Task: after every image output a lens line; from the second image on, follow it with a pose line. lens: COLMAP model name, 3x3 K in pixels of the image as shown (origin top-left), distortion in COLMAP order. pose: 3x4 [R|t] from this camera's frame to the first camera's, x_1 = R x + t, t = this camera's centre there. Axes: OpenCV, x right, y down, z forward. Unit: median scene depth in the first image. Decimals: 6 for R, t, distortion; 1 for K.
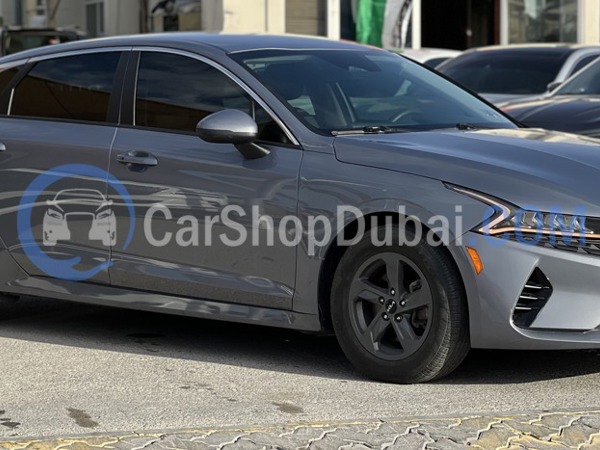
lens RADIAL K [[1348.9, 0, 299.9], [0, 1348.9, 224.3], [0, 0, 1]] dist [0.111792, 0.000000]
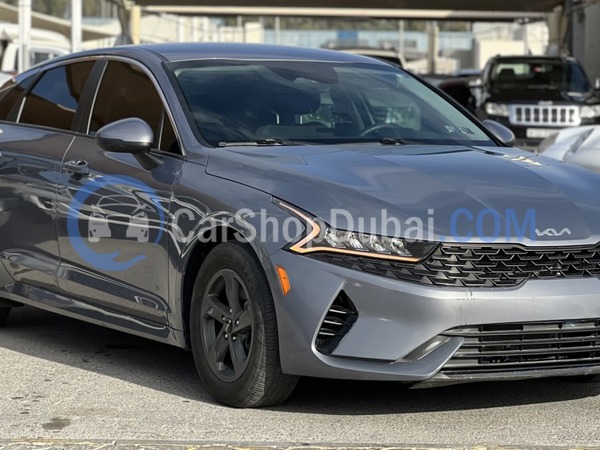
lens RADIAL K [[1348.9, 0, 299.9], [0, 1348.9, 225.8], [0, 0, 1]] dist [0.111792, 0.000000]
pose [[0.973005, 0.035513, -0.228037, 0.347546], [-0.038522, 0.999219, -0.008755, -0.003406], [0.227548, 0.017303, 0.973613, 0.083985]]
